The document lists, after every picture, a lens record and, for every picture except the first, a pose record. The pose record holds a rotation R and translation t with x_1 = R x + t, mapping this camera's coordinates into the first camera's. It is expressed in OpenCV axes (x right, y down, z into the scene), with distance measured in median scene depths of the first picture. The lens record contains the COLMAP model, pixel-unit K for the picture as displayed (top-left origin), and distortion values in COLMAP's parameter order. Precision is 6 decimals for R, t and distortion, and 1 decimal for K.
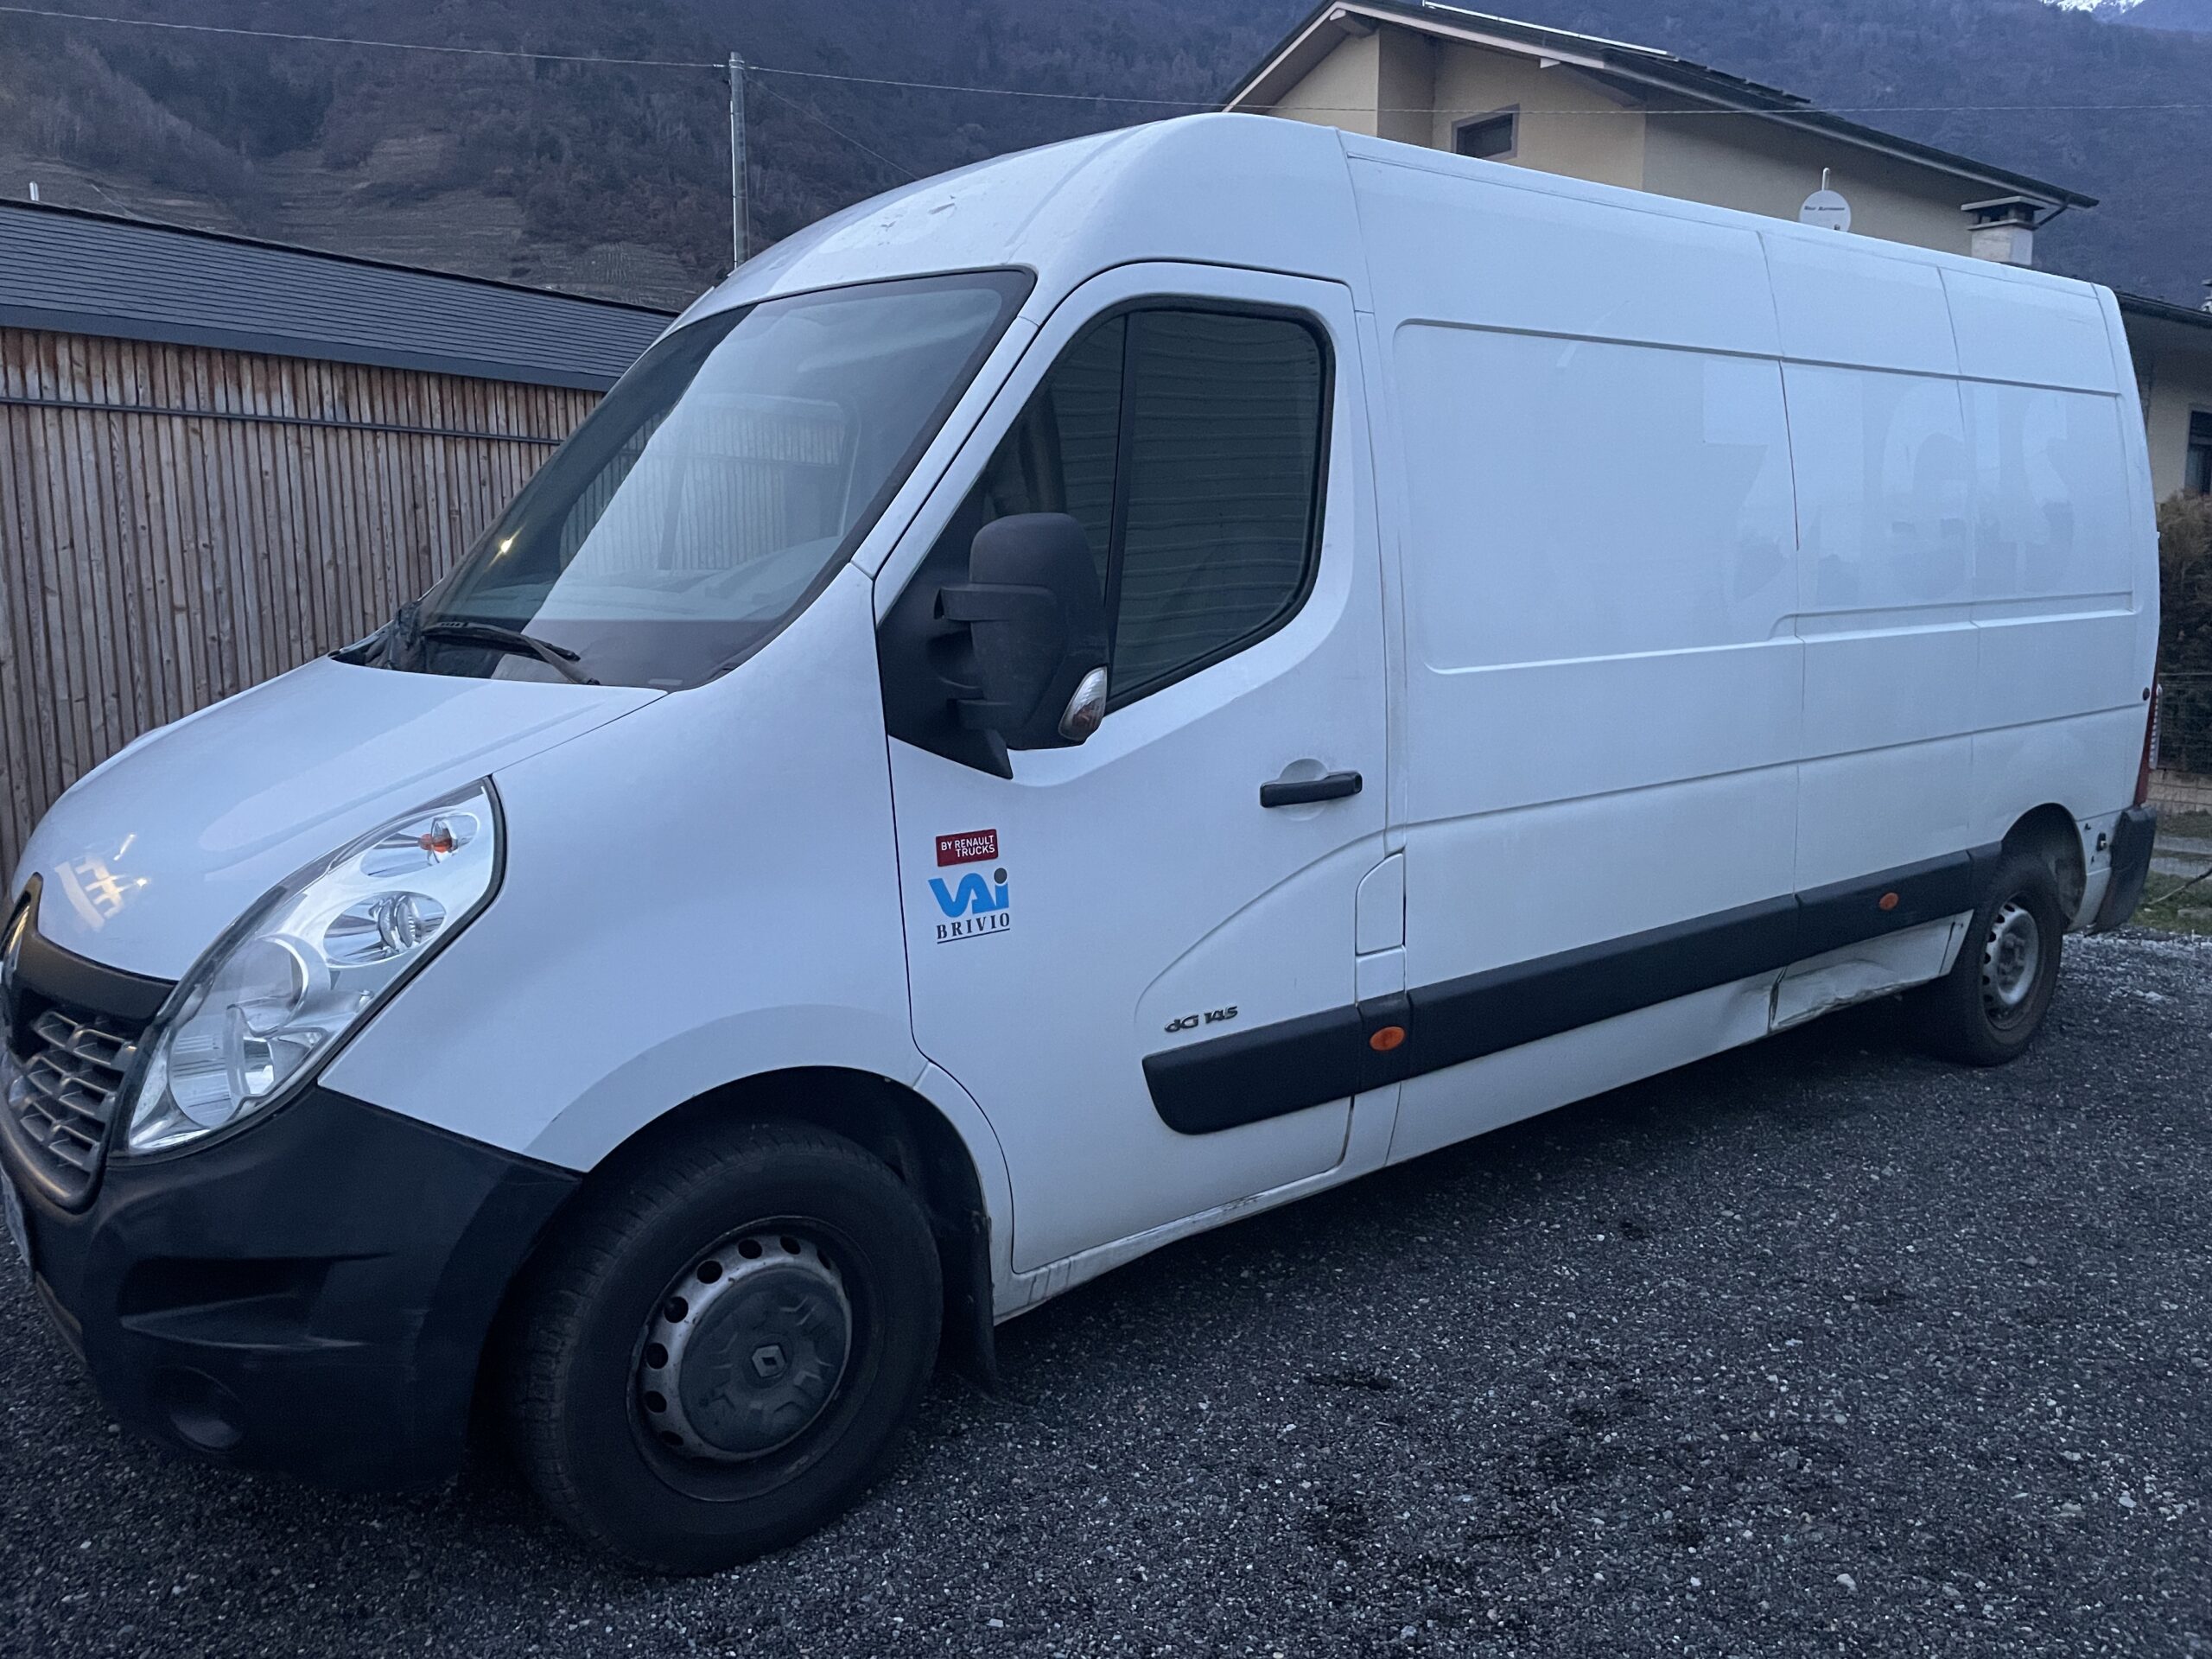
lens RADIAL K [[1646.8, 0, 1106.0], [0, 1646.8, 829.5], [0, 0, 1]] dist [0.100851, -0.147257]
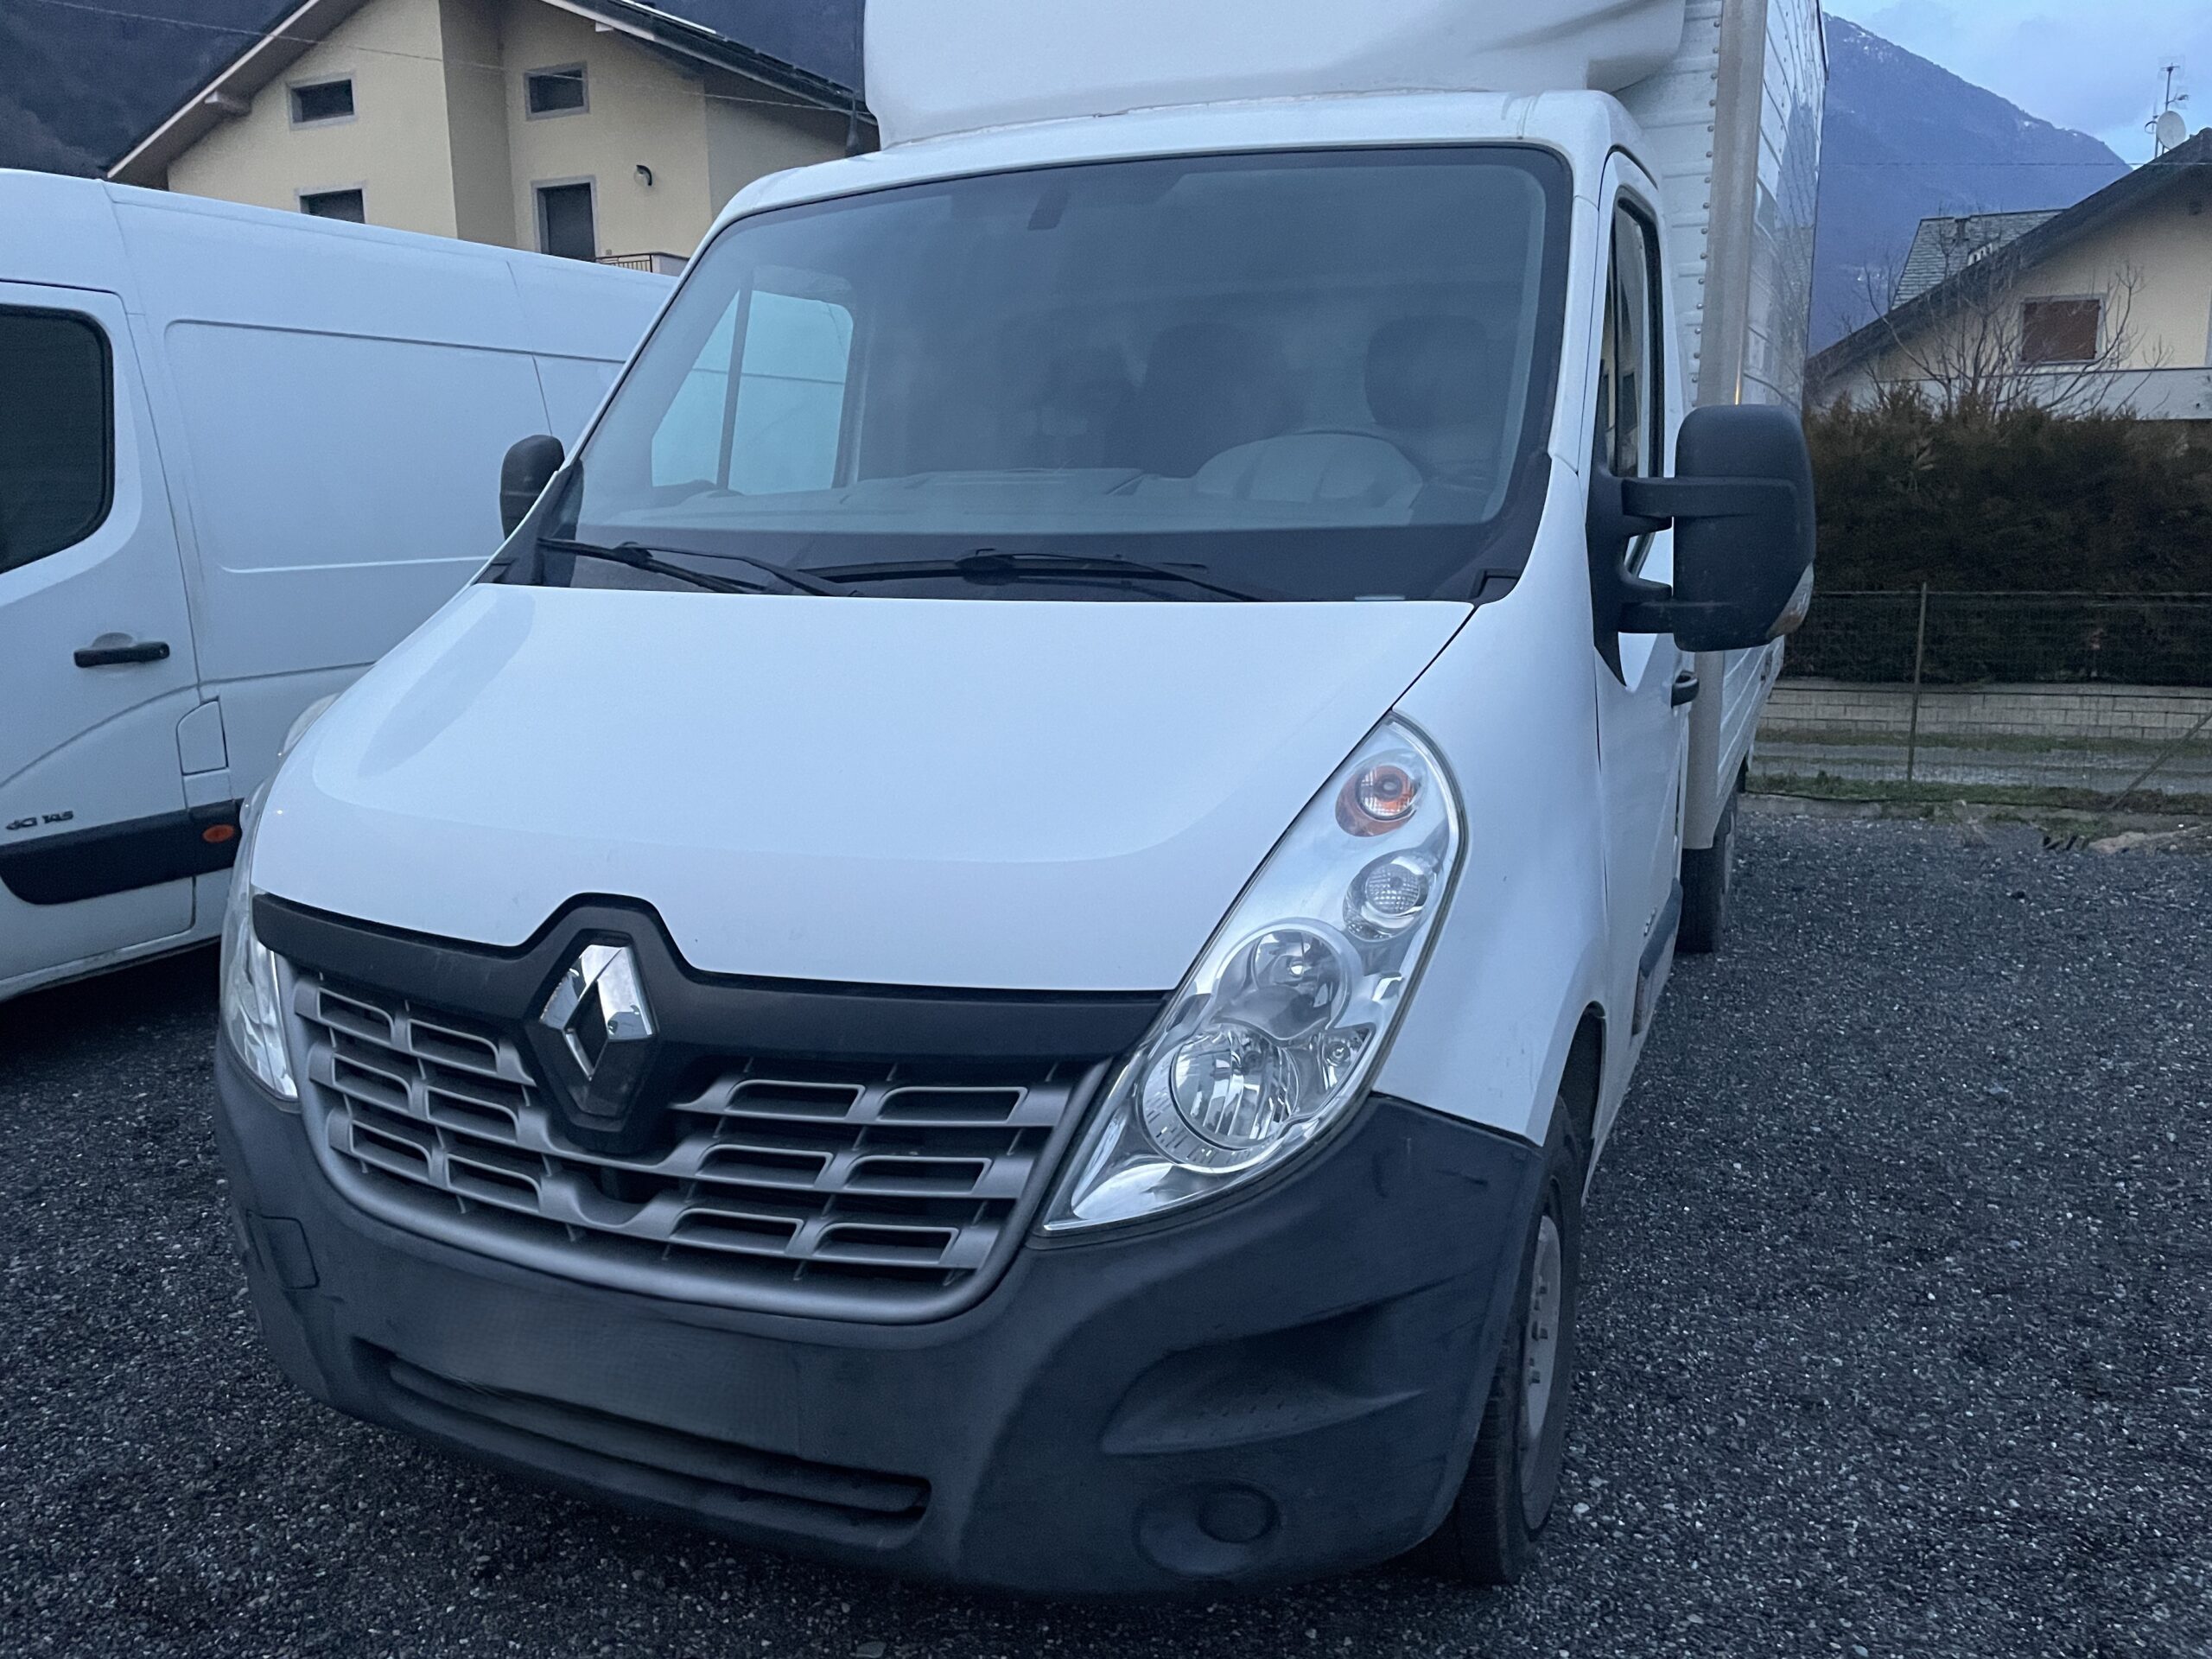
lens RADIAL K [[1646.8, 0, 1106.0], [0, 1646.8, 829.5], [0, 0, 1]] dist [0.100851, -0.147257]
pose [[0.890082, -0.092787, 0.446257, 0.211472], [0.078962, 0.995647, 0.049524, 0.114726], [-0.448909, -0.008843, 0.893534, -0.623623]]
